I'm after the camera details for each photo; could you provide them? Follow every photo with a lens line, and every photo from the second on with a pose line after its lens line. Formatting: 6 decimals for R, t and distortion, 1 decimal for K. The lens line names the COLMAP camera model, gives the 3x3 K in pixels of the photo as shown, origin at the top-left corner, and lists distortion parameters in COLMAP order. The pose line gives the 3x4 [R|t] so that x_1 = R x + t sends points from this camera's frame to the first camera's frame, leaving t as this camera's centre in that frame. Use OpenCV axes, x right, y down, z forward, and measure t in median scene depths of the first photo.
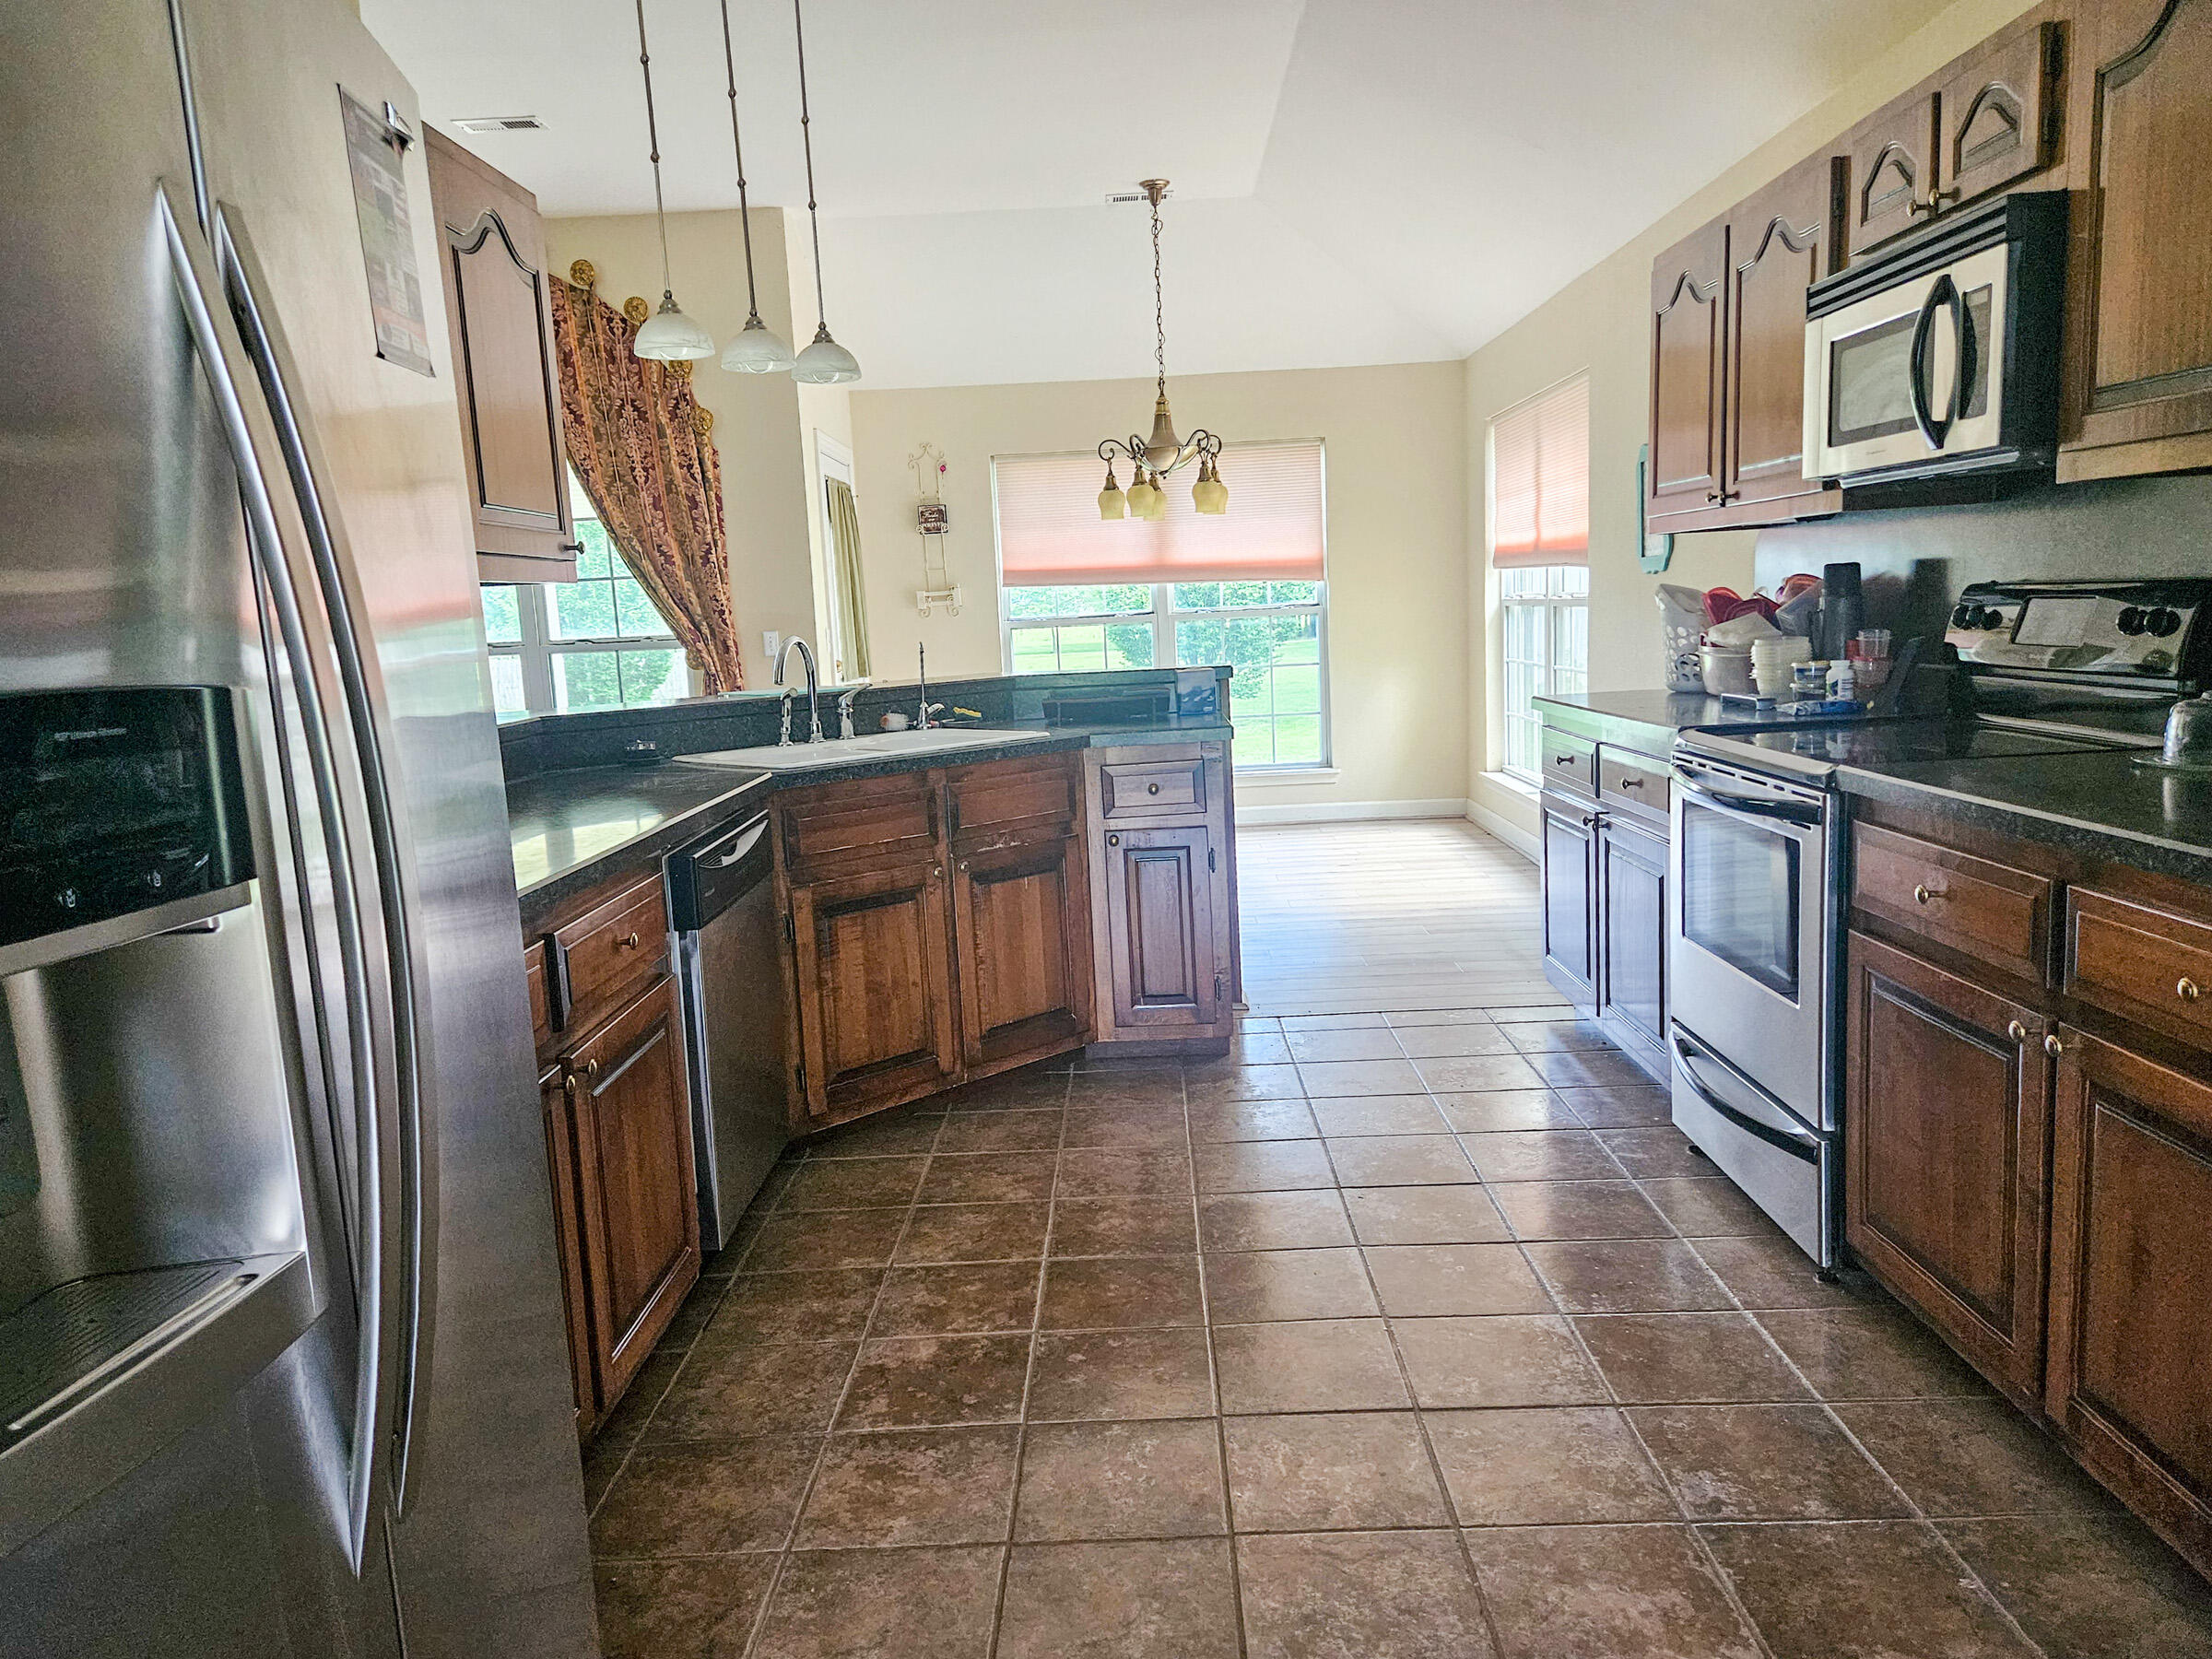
lens RADIAL K [[1556.1, 0, 1094.7], [0, 1556.1, 822.7], [0, 0, 1]] dist [0.066101, -0.051507]
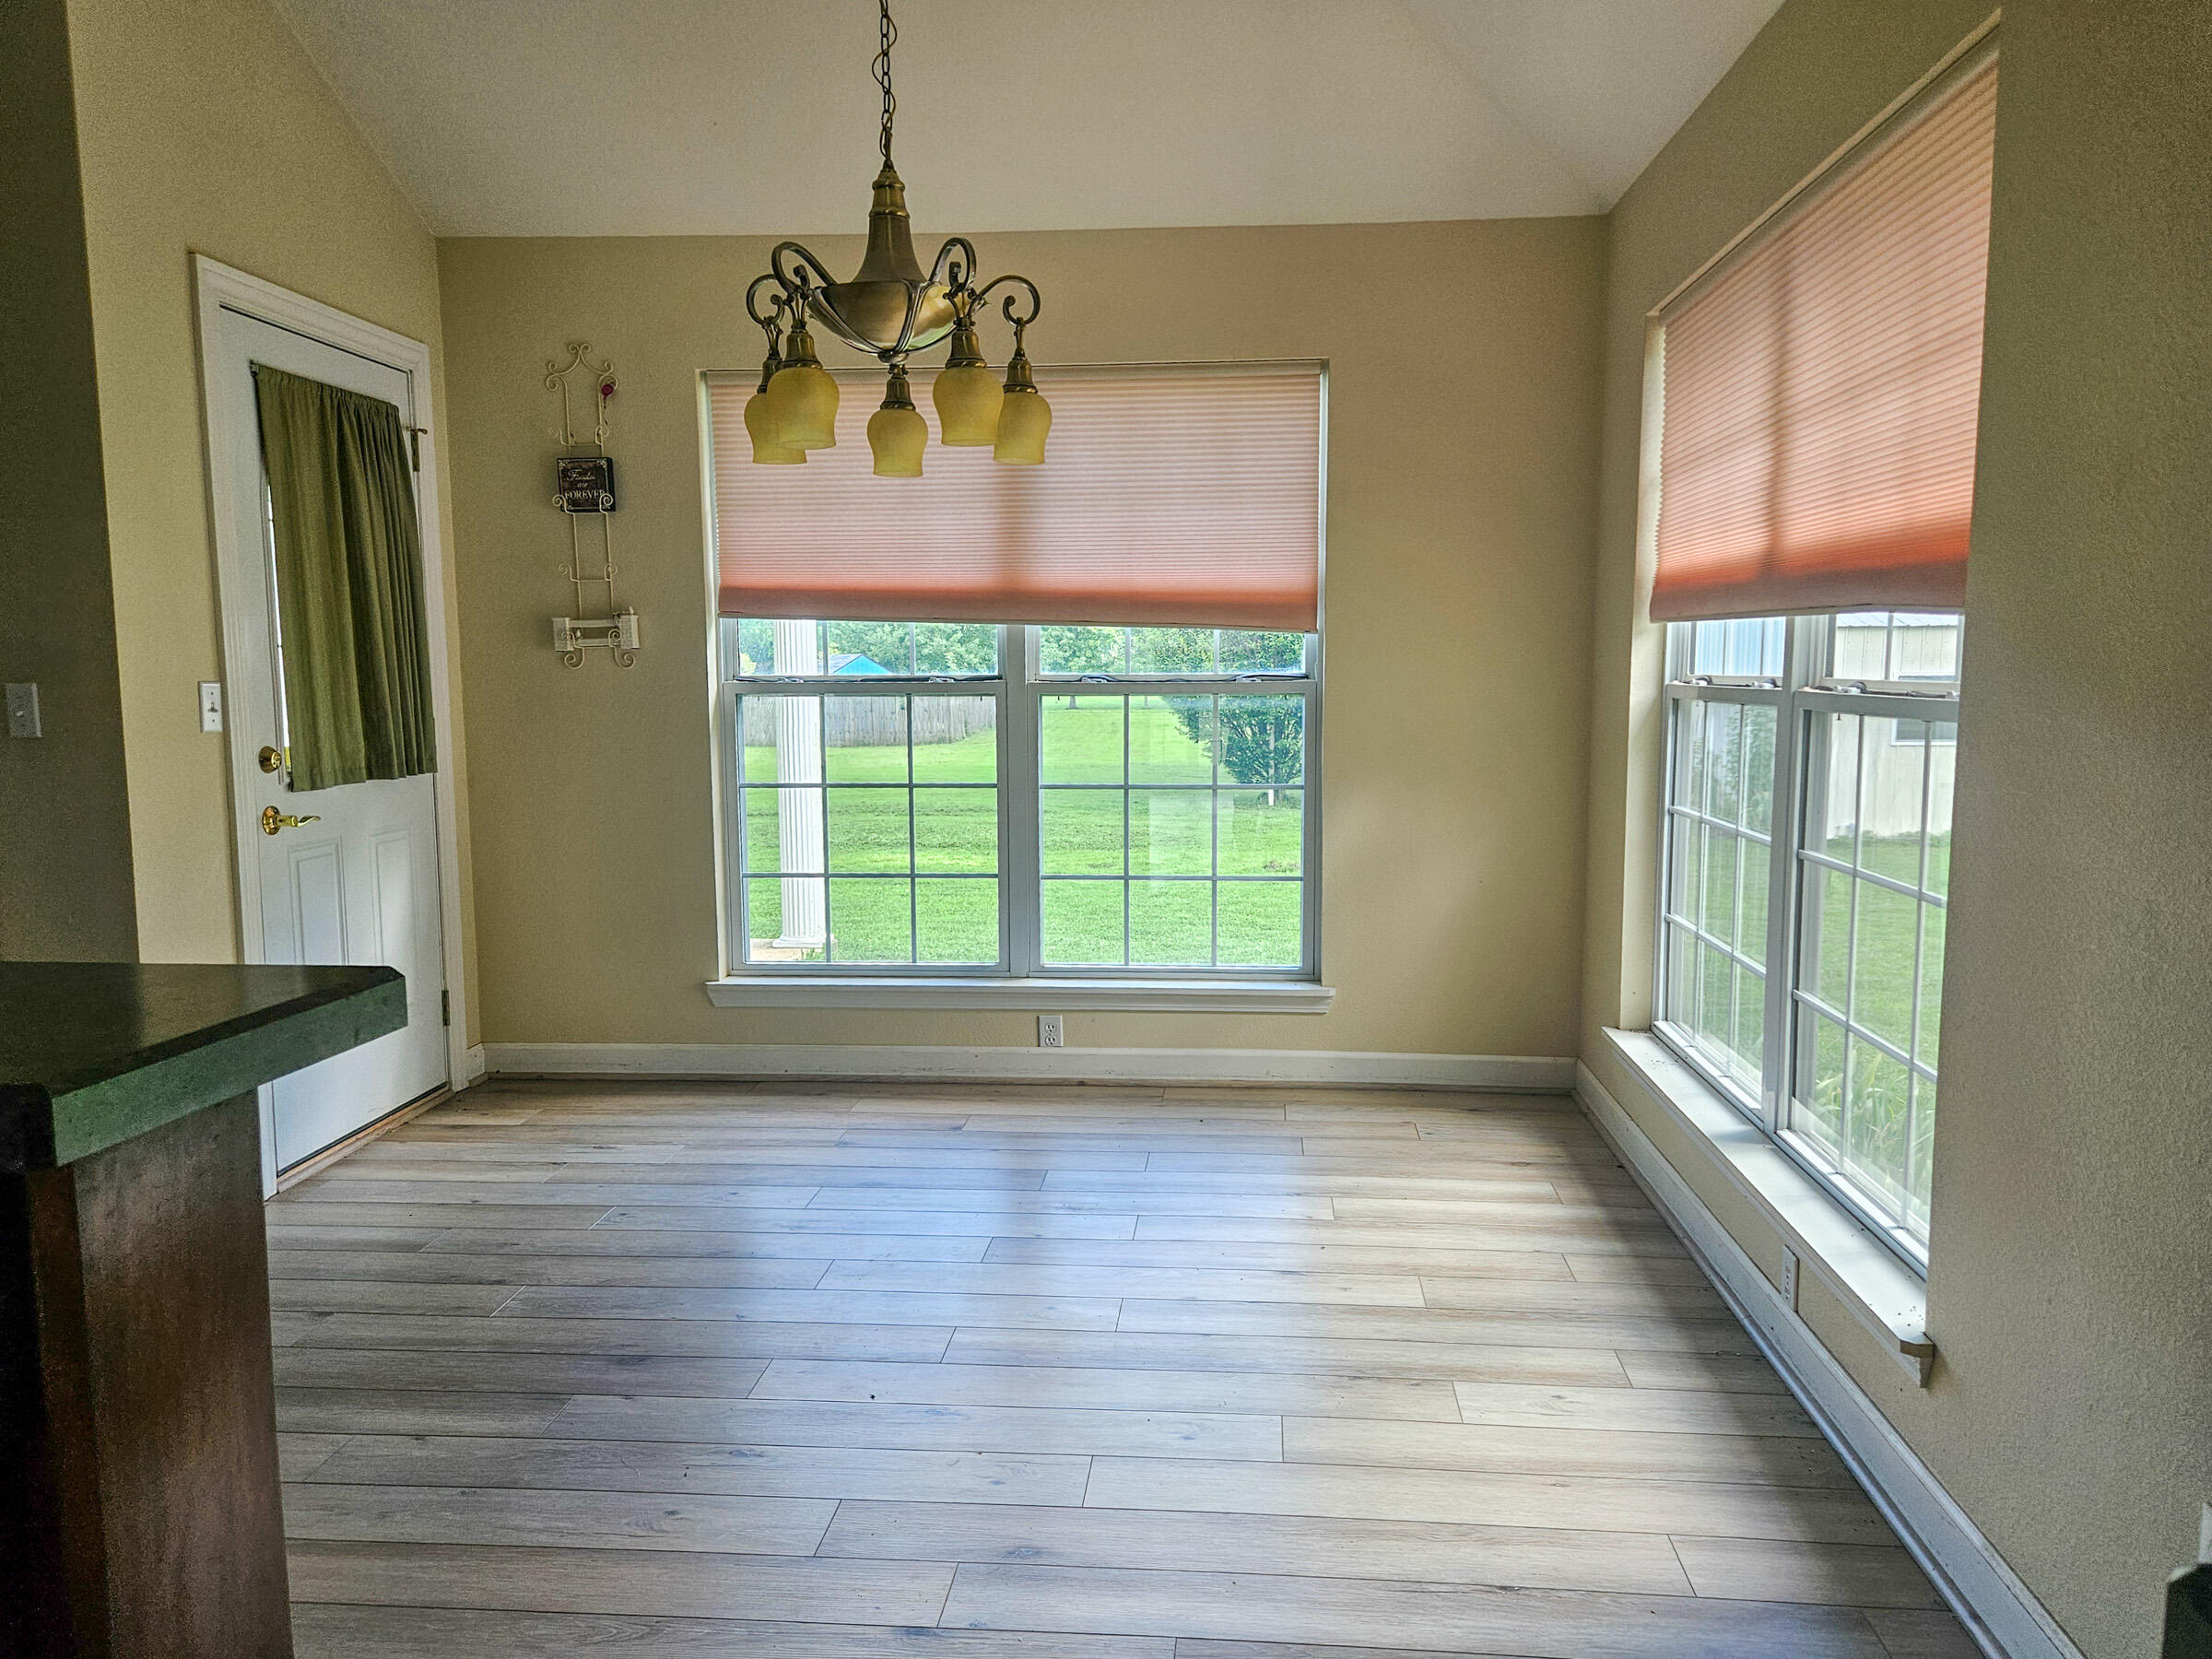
lens RADIAL K [[1556.1, 0, 1121.8], [0, 1556.1, 839.3], [0, 0, 1]] dist [0.066101, -0.051507]
pose [[0.997712, 0.049036, -0.046549, 0.131279], [-0.050215, 0.998438, -0.024508, -0.083761], [0.045275, 0.026790, 0.998615, 0.572157]]
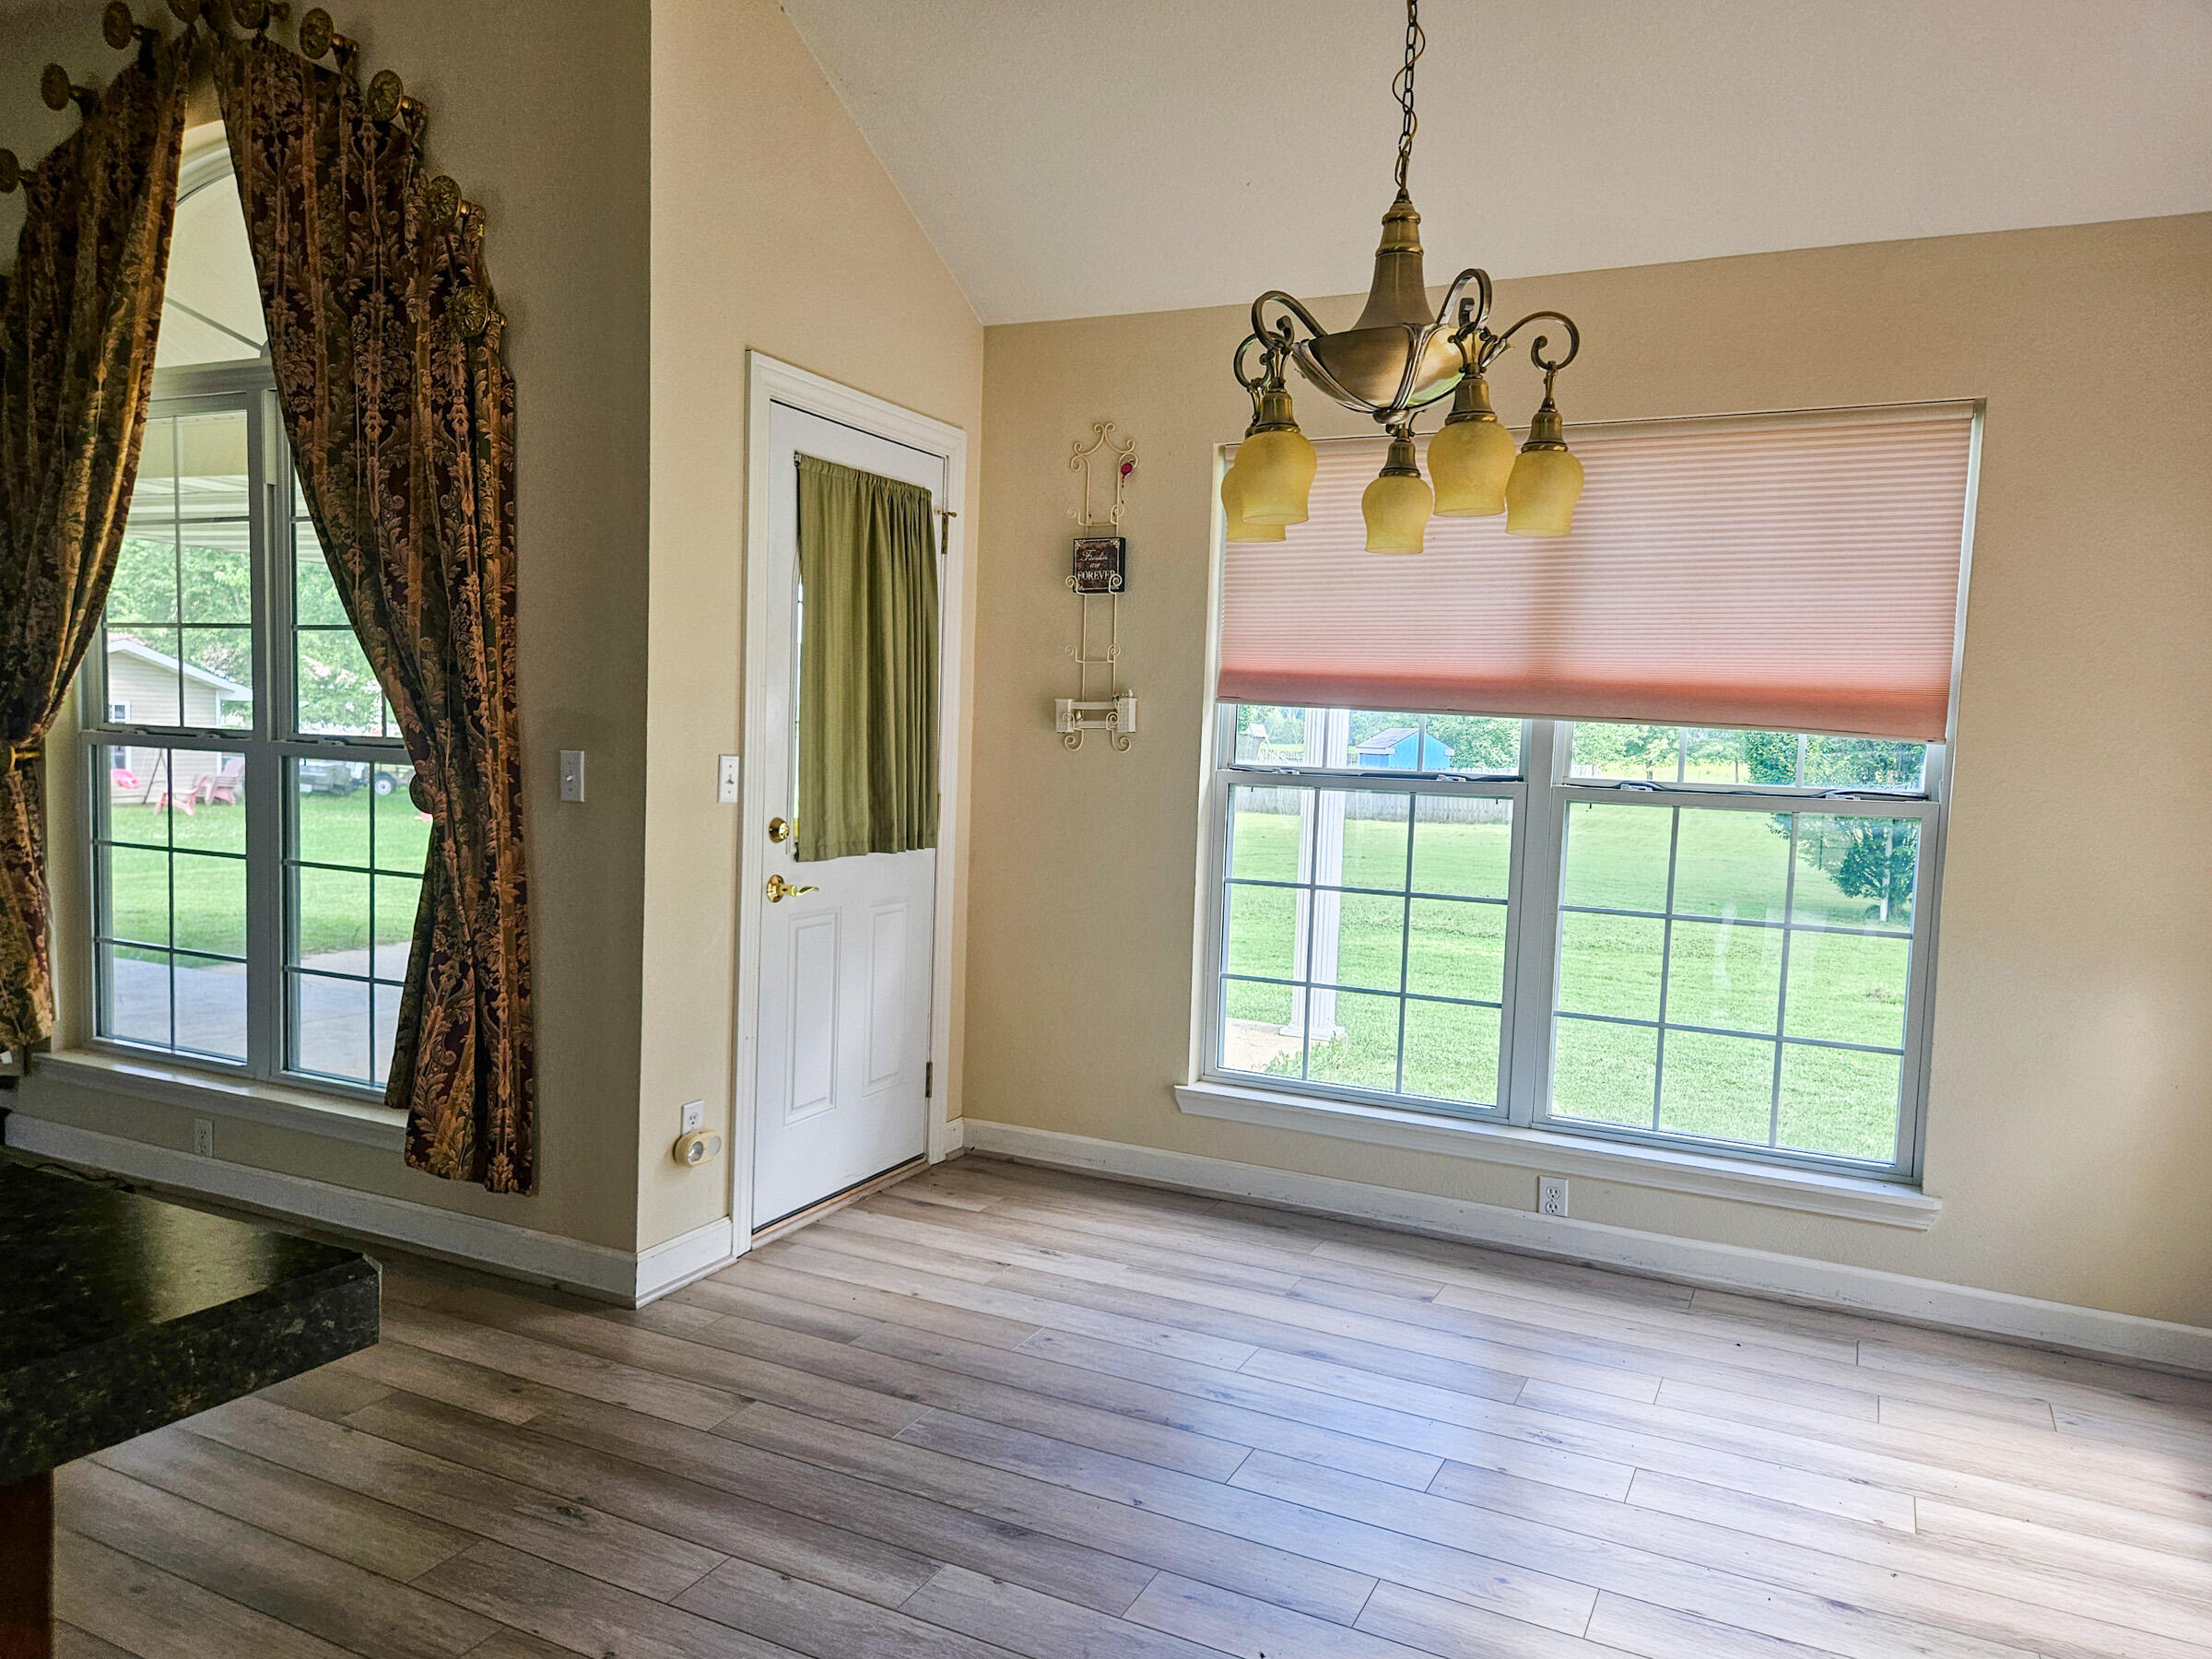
lens RADIAL K [[1556.1, 0, 1067.6], [0, 1556.1, 848.5], [0, 0, 1]] dist [0.066101, -0.051507]
pose [[0.901436, 0.111401, -0.418334, 0.139181], [-0.135345, 0.990406, -0.027902, -0.101314], [0.411212, 0.081771, 0.907865, 0.635480]]
